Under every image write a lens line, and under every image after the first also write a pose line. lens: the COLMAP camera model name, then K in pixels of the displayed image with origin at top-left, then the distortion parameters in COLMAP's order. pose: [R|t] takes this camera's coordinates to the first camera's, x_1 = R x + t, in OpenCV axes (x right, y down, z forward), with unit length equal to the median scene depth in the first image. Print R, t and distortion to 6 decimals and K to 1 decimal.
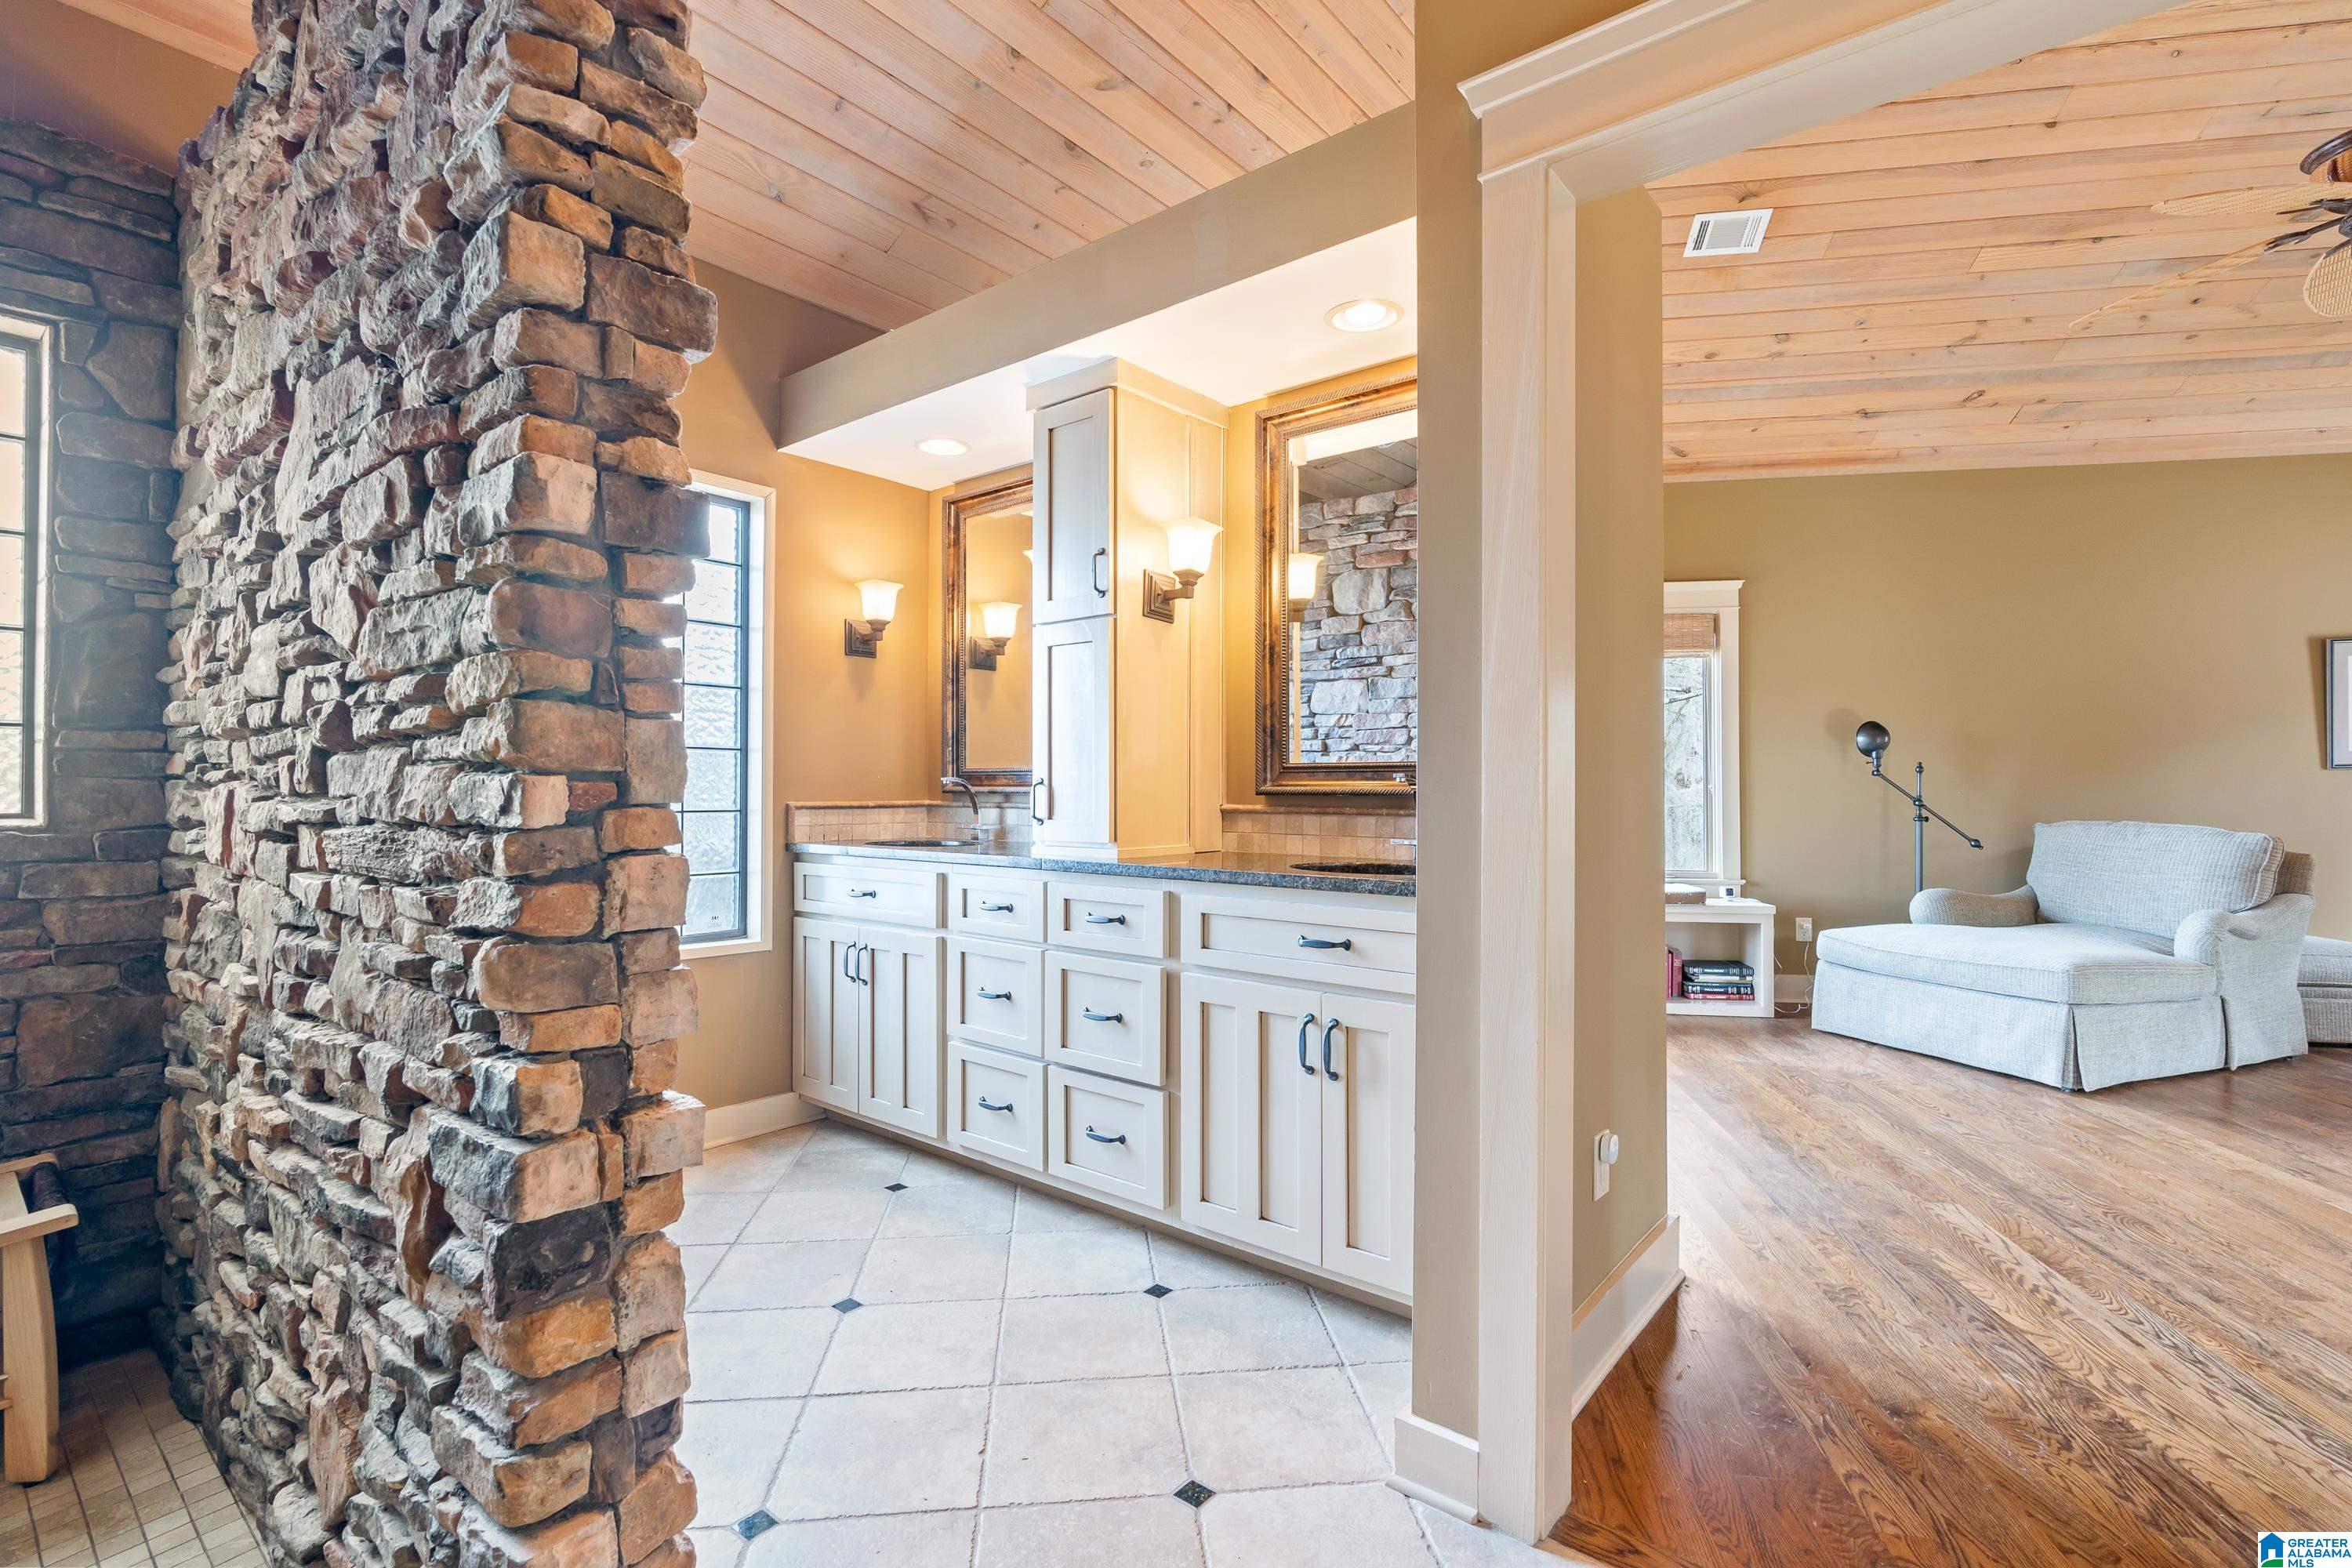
lens RADIAL K [[1065.0, 0, 1190.8], [0, 1065.0, 778.0], [0, 0, 1]] dist [0.002262, 0.000063]
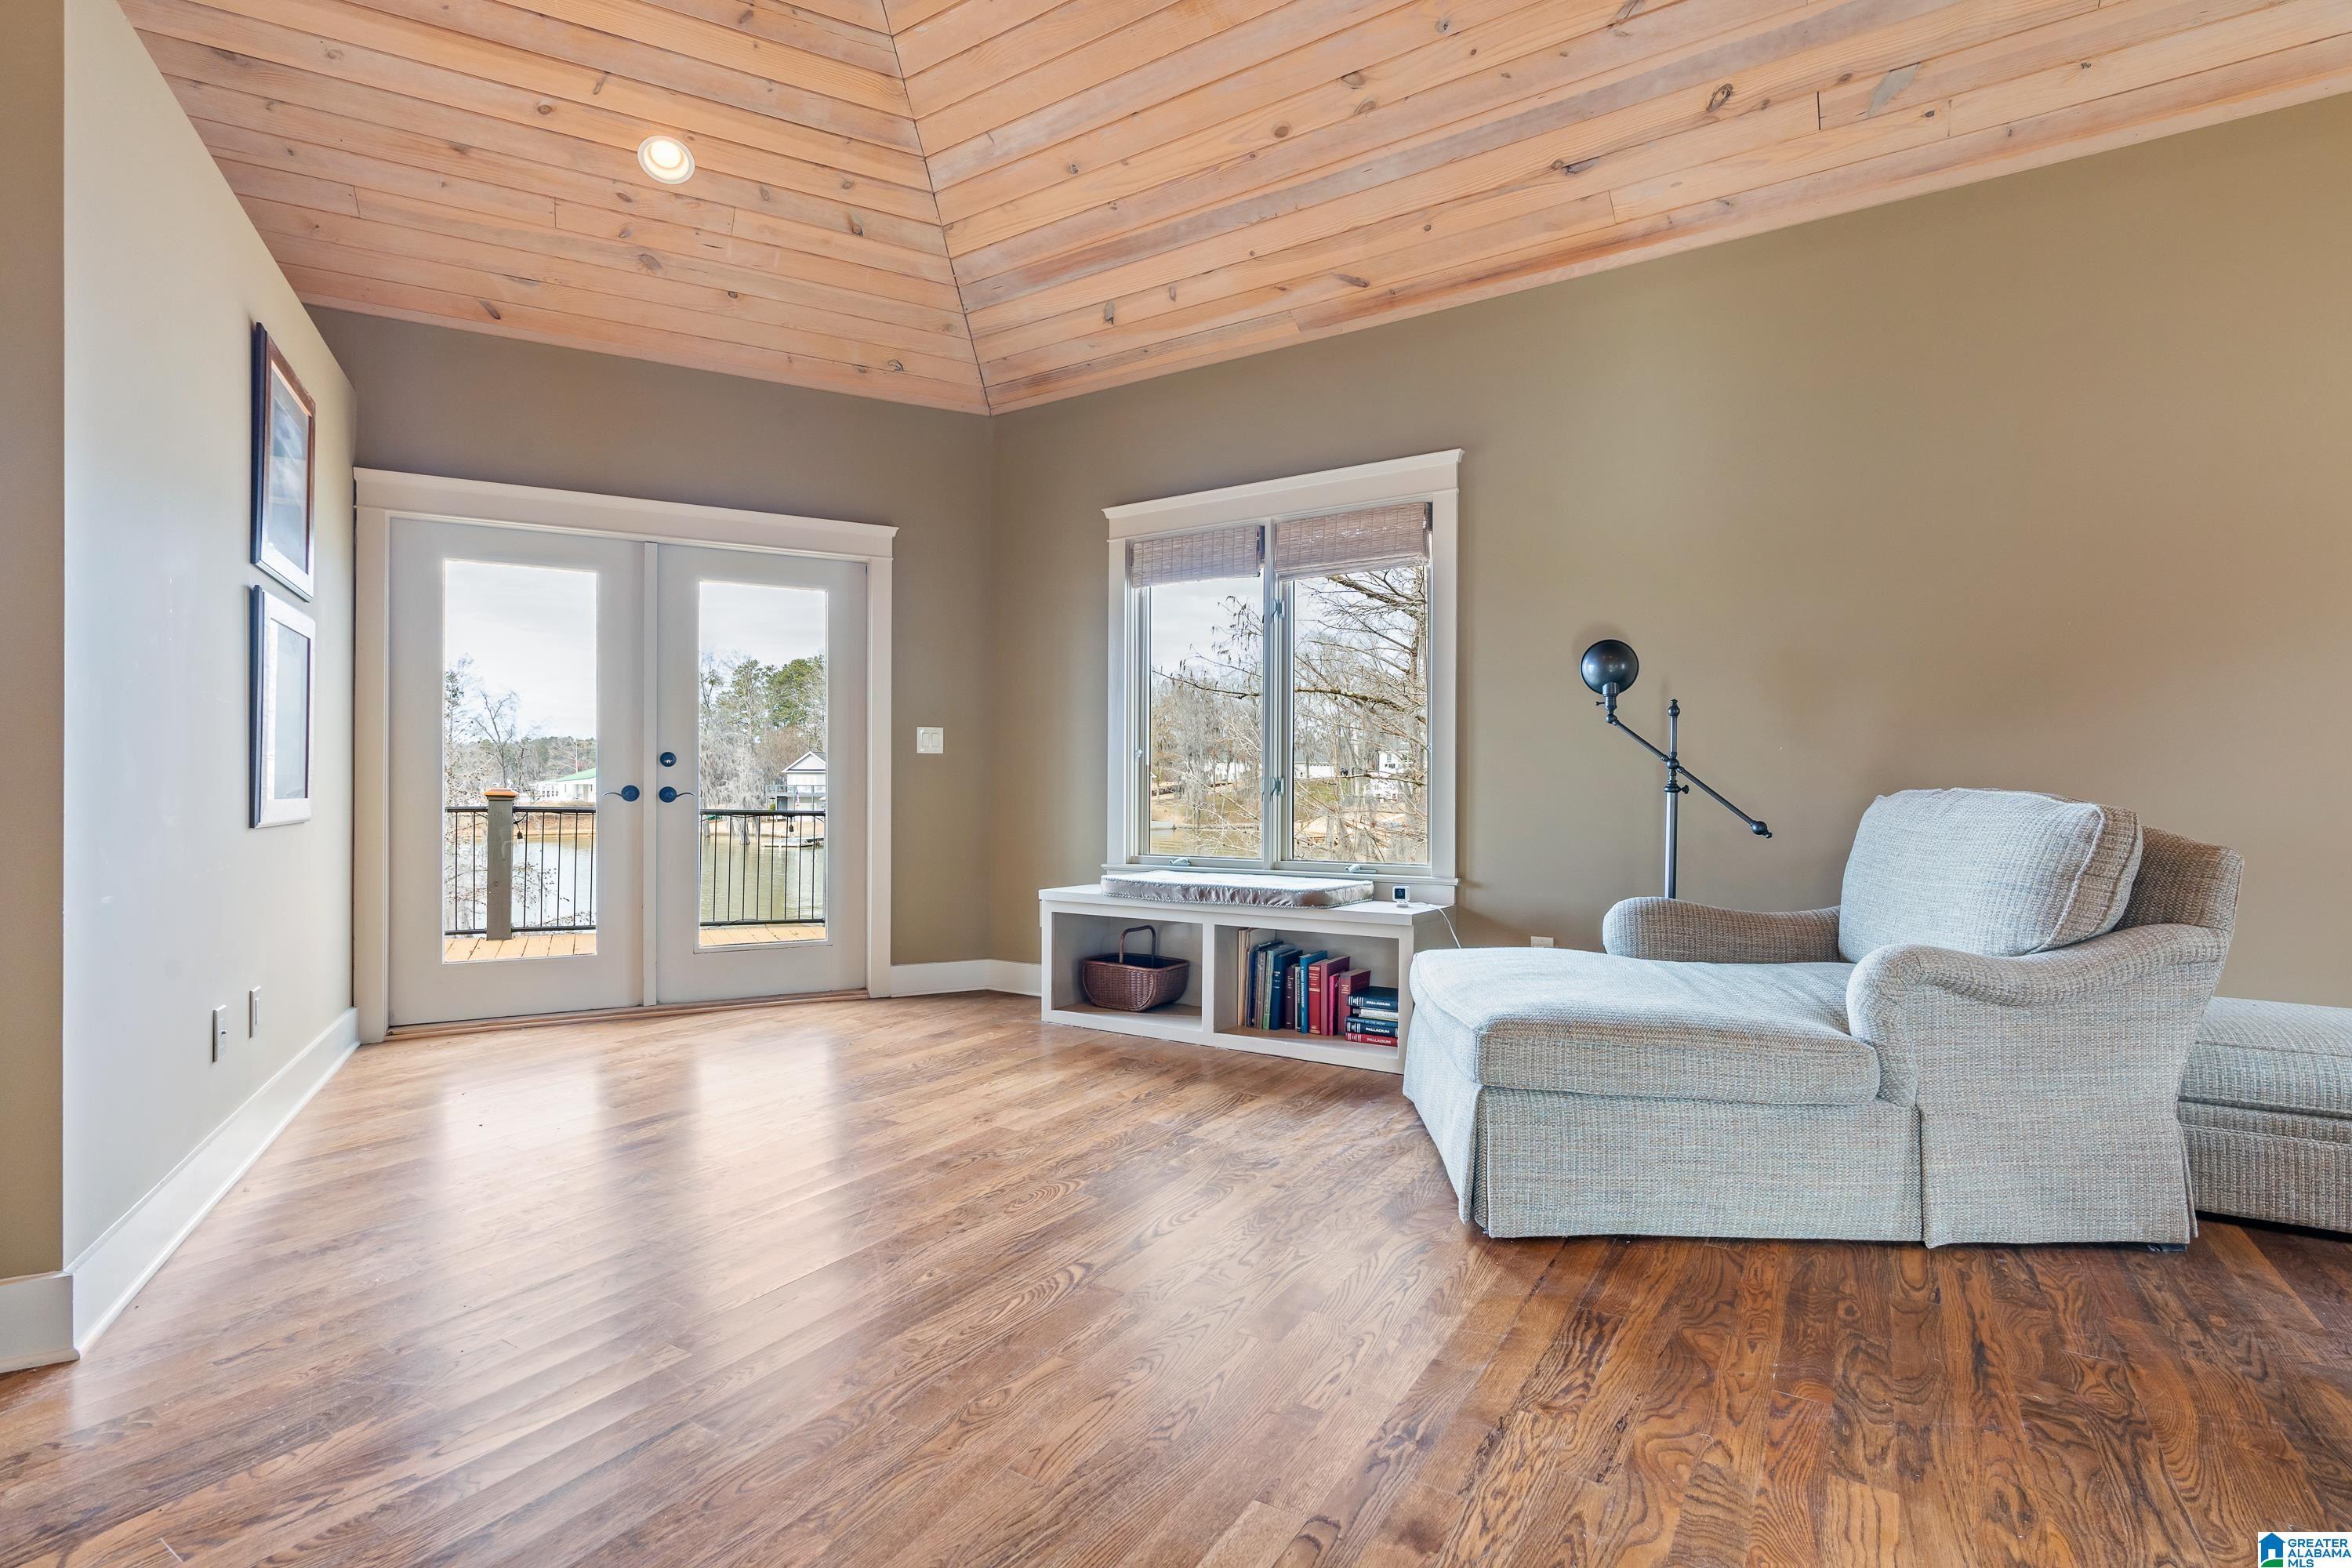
lens RADIAL K [[1097.6, 0, 1167.7], [0, 1097.6, 792.1], [0, 0, 1]] dist [-0.003446, 0.000891]
pose [[0.918554, 0.001398, -0.395293, 1.246867], [0.002966, 0.999941, 0.010428, 0.060882], [0.395284, -0.010751, 0.918496, 0.523625]]
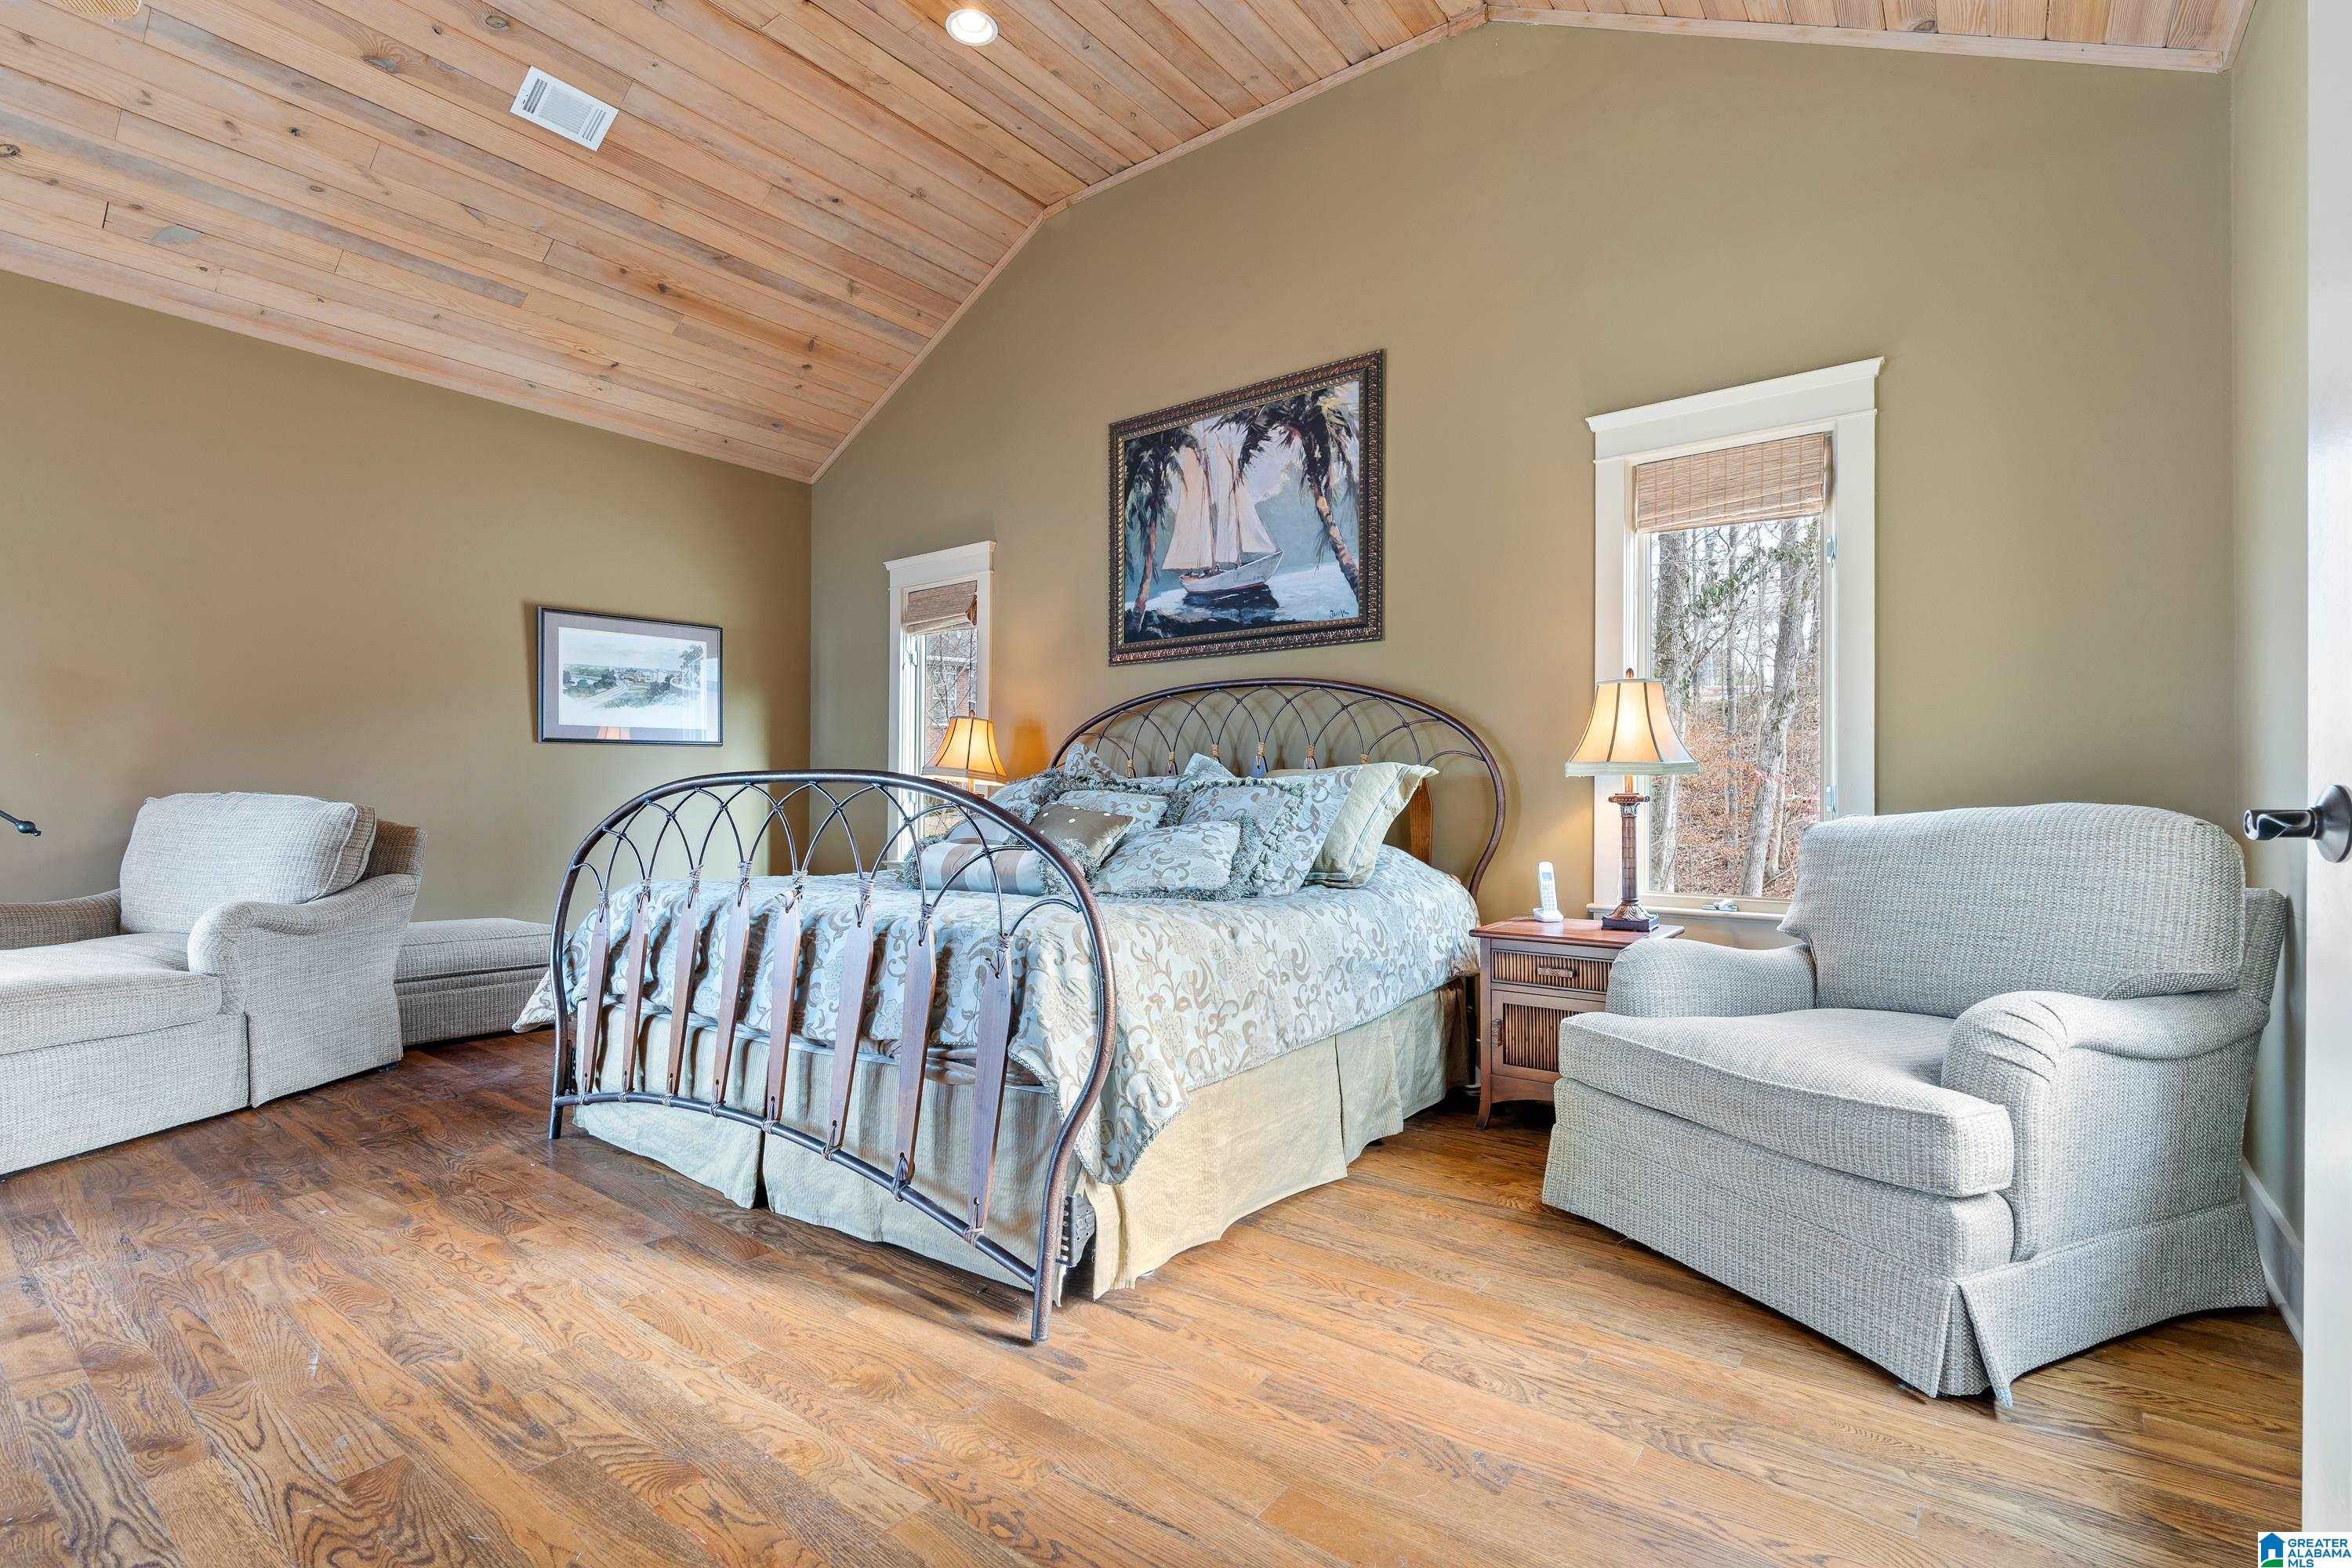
lens RADIAL K [[1077.9, 0, 1174.5], [0, 1077.9, 795.7], [0, 0, 1]] dist [-0.000812, -0.000308]
pose [[0.478314, 0.006931, 0.878162, 0.897602], [-0.014566, 0.999894, 0.000042, 0.057169], [-0.878068, -0.012812, 0.478364, 0.065263]]
